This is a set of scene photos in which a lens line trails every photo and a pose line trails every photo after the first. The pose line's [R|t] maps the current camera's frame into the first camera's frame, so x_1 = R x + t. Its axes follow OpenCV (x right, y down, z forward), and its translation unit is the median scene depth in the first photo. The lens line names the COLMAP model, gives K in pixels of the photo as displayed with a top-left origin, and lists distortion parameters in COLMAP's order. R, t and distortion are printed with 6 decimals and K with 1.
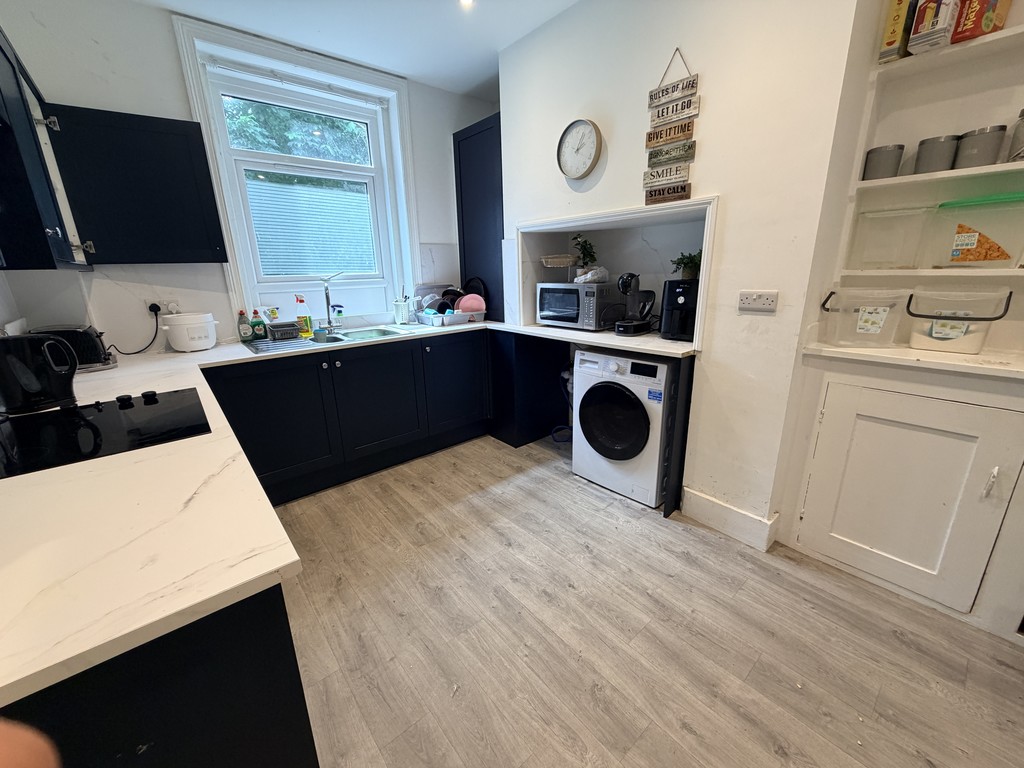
lens RADIAL K [[409.6, 0, 511.2], [0, 409.6, 380.8], [0, 0, 1]] dist [-0.000821, 0.000146]
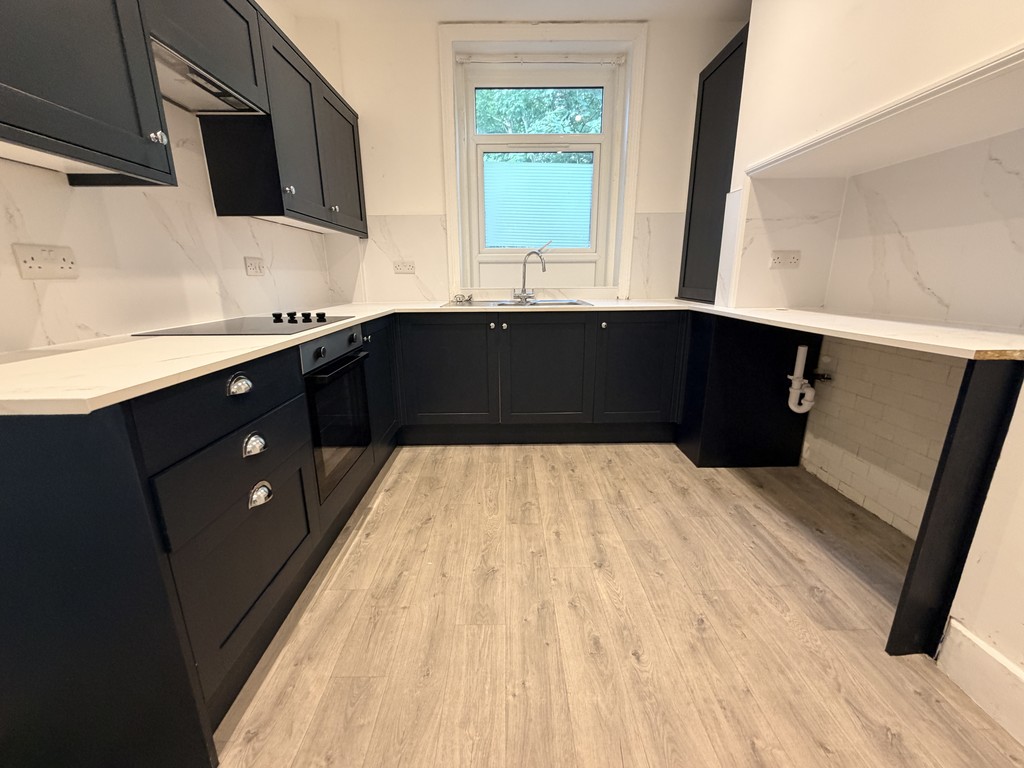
lens RADIAL K [[409.6, 0, 509.5], [0, 409.6, 381.3], [0, 0, 1]] dist [-0.000821, 0.000146]
pose [[0.768568, 0.177604, -0.614622, 0.248855], [-0.183038, 0.981580, 0.054757, 0.038275], [0.613025, 0.070414, 0.786919, 0.225593]]
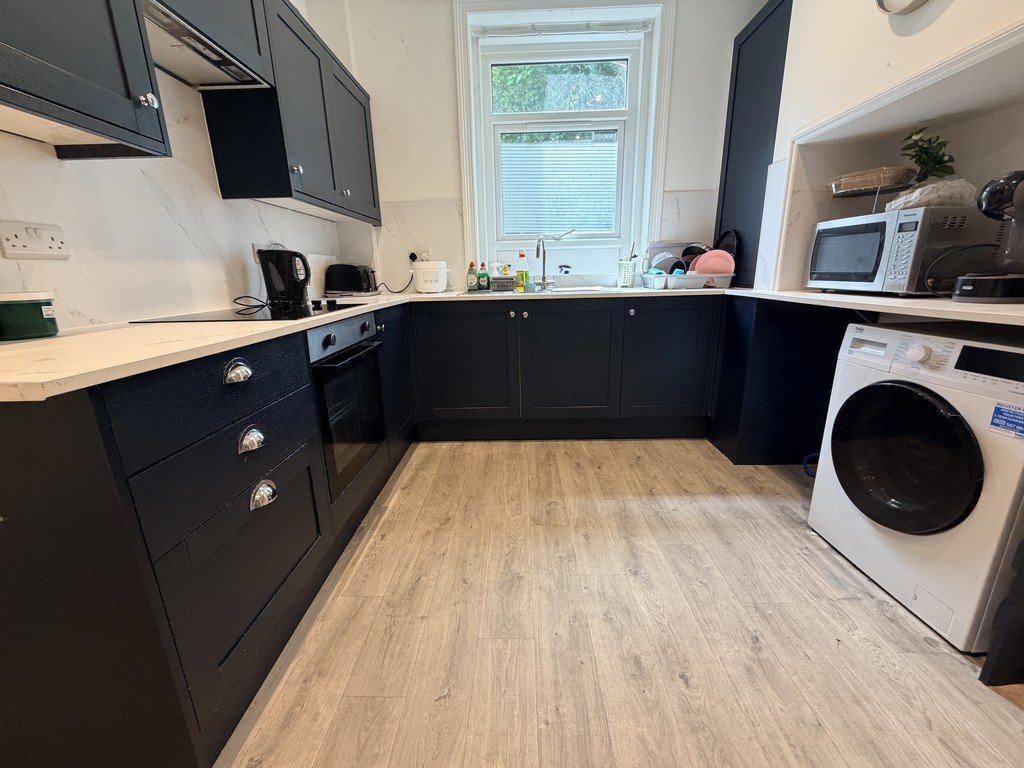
lens RADIAL K [[409.6, 0, 508.9], [0, 409.6, 381.8], [0, 0, 1]] dist [-0.000821, 0.000146]
pose [[0.745658, 0.178483, -0.641979, 0.202649], [-0.174217, 0.982165, 0.070709, 0.055510], [0.643150, 0.059119, 0.763454, 0.263484]]
